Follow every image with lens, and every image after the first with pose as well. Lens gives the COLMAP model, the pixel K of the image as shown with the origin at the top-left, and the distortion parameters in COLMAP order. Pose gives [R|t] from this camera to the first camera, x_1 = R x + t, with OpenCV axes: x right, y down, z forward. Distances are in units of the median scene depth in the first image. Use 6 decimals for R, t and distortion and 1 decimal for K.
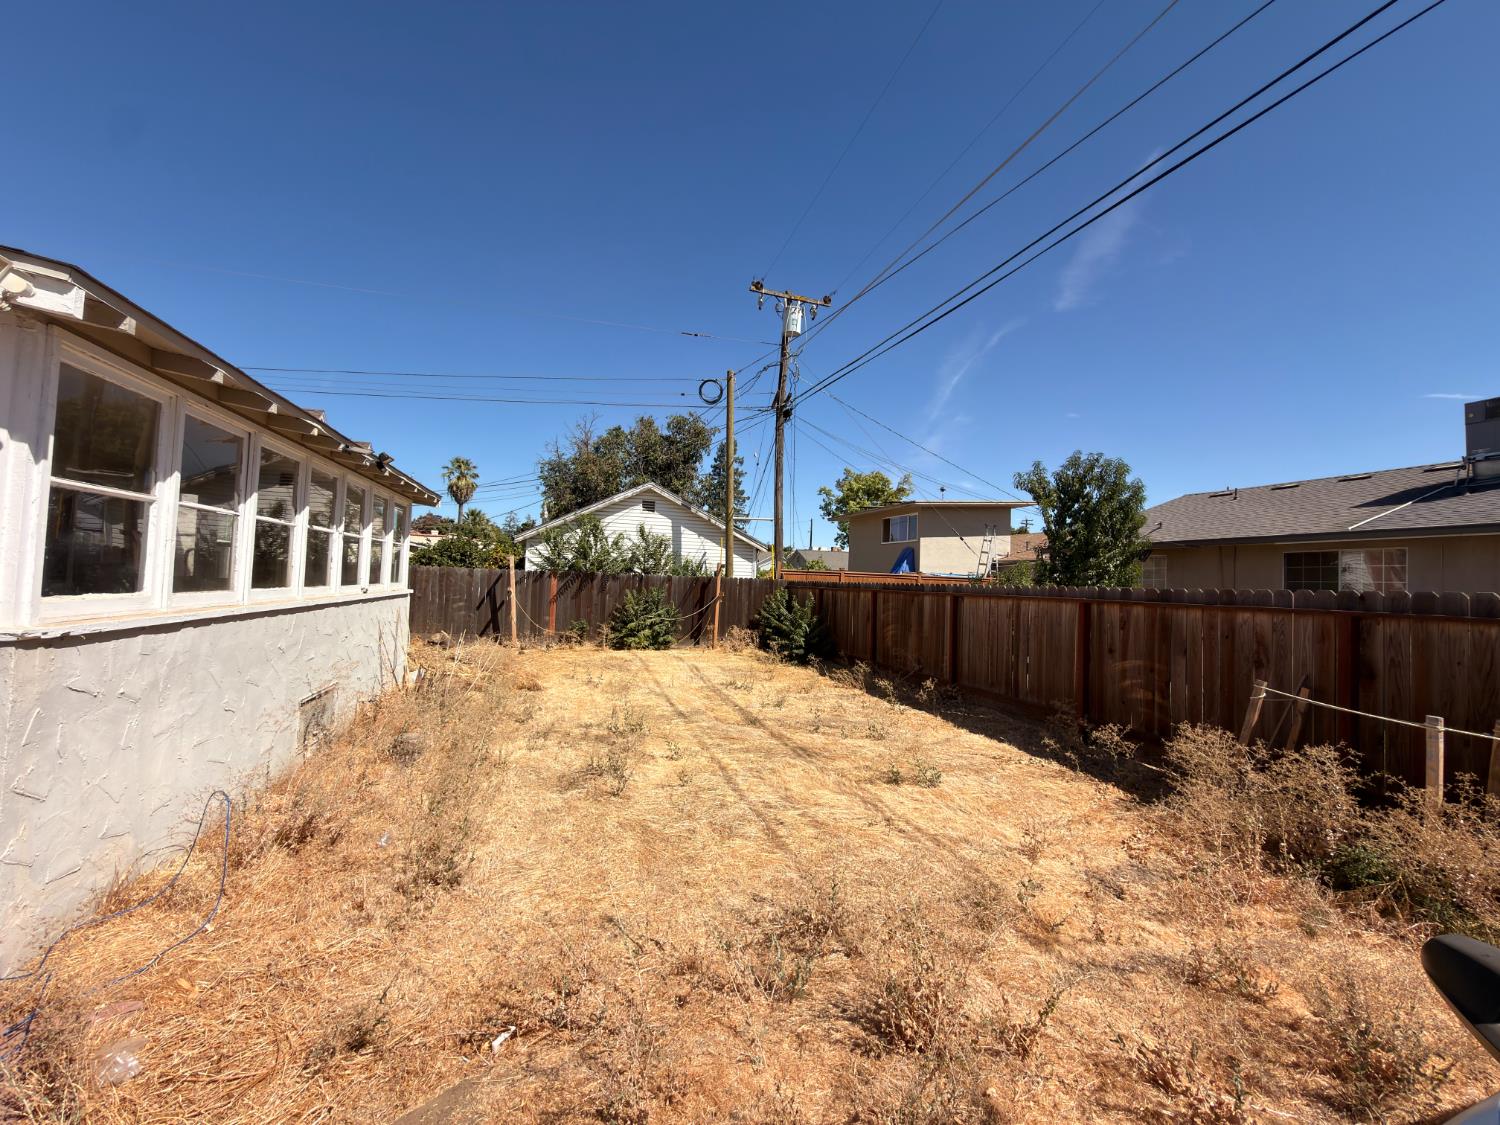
lens RADIAL K [[599.7, 0, 759.3], [0, 599.7, 556.8], [0, 0, 1]] dist [0.001729, -0.001129]
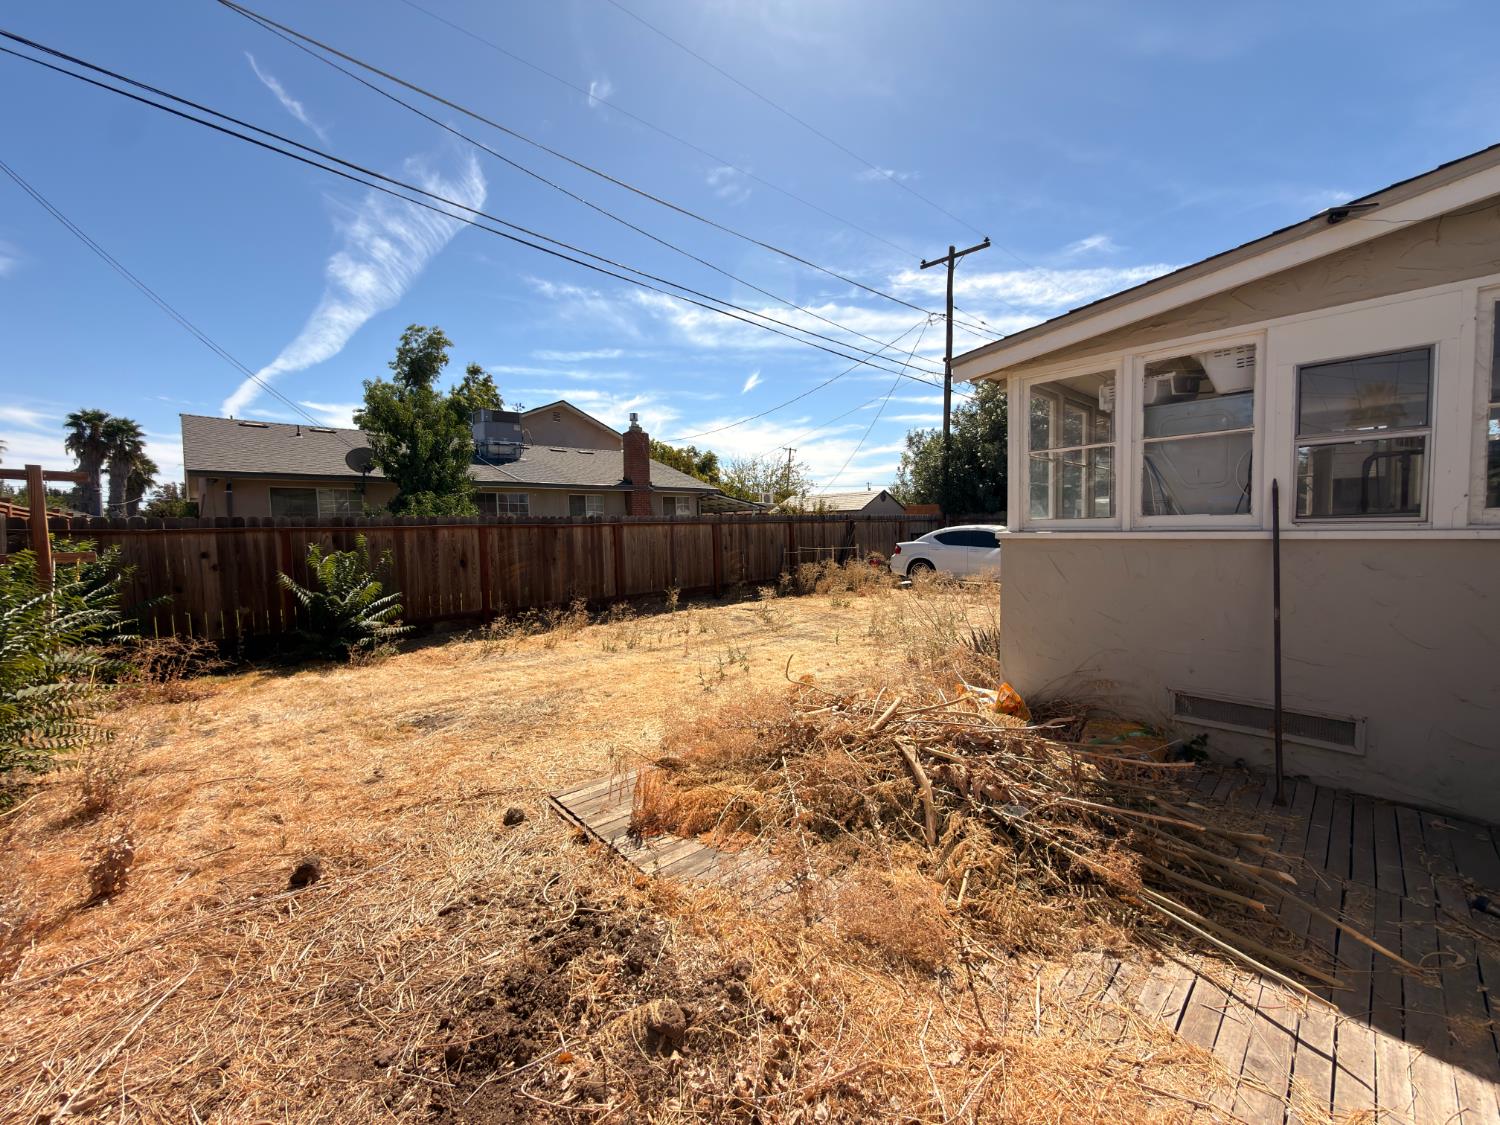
lens RADIAL K [[599.7, 0, 751.0], [0, 599.7, 562.0], [0, 0, 1]] dist [0.001729, -0.001129]
pose [[-0.446499, -0.074502, 0.891677, -1.019885], [-0.029108, 0.997210, 0.068744, 0.054799], [-0.894311, 0.004739, -0.447421, 1.509294]]
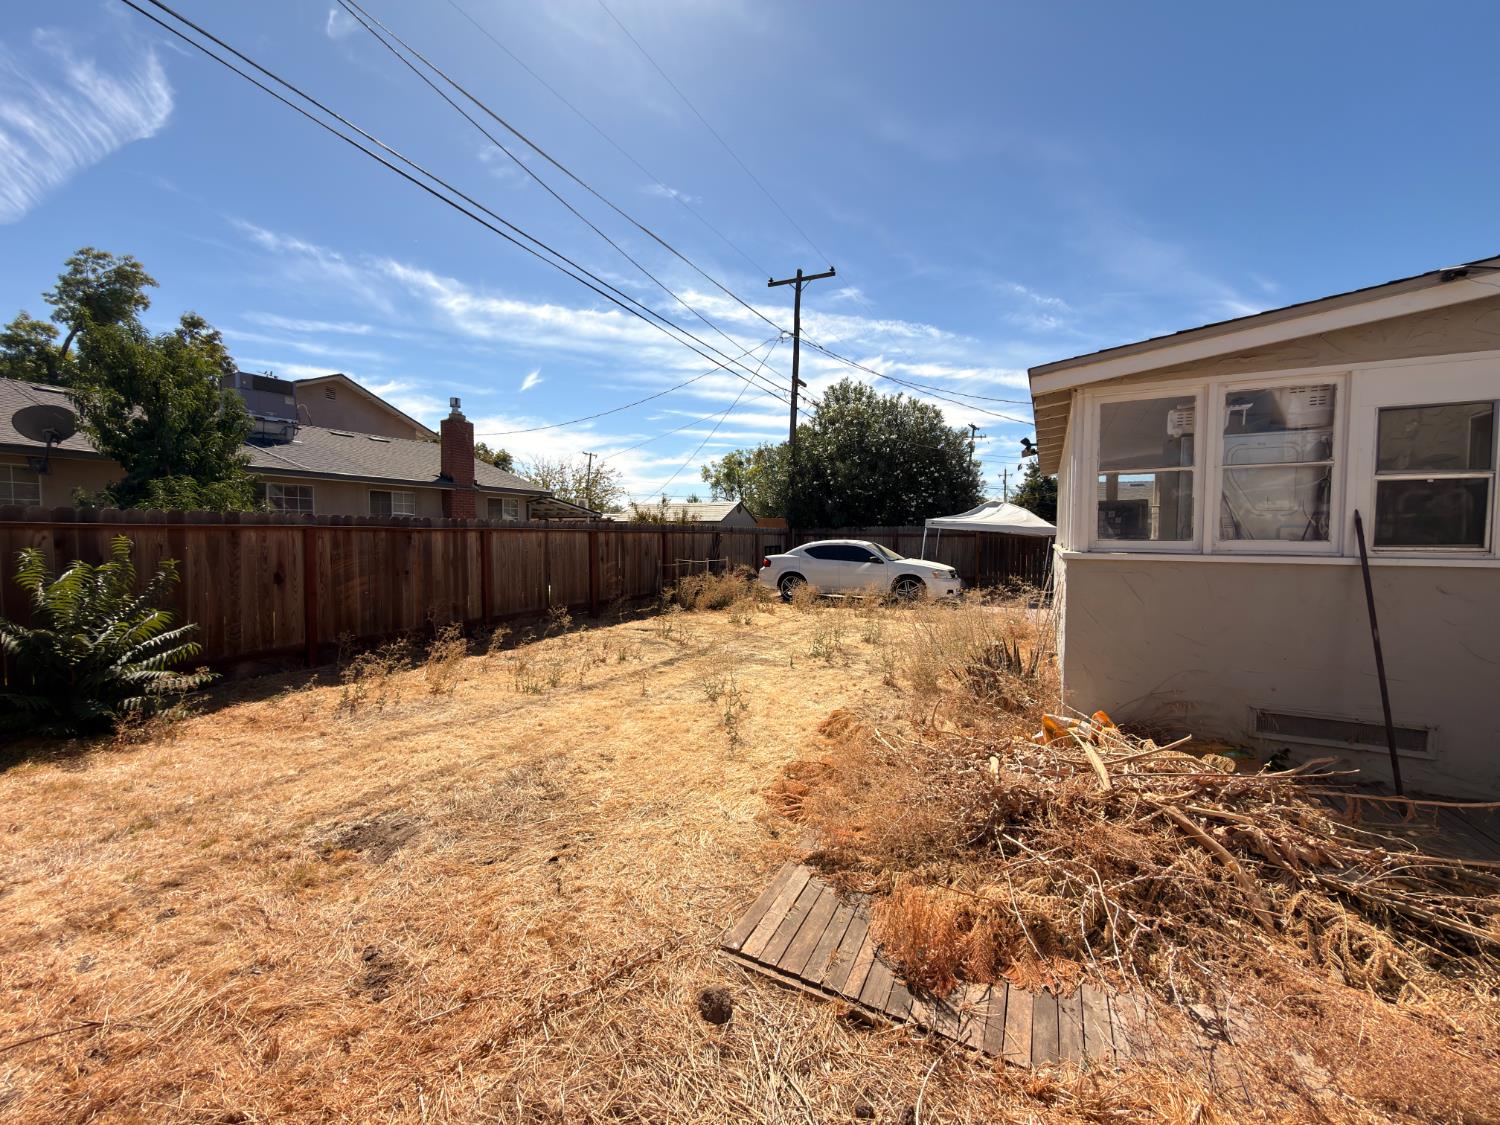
lens RADIAL K [[599.7, 0, 752.8], [0, 599.7, 561.7], [0, 0, 1]] dist [0.001729, -0.001129]
pose [[-0.727856, -0.065405, 0.682604, -0.774061], [-0.055060, 0.997801, 0.036896, 0.063339], [-0.683516, -0.010729, -0.729856, 1.645827]]
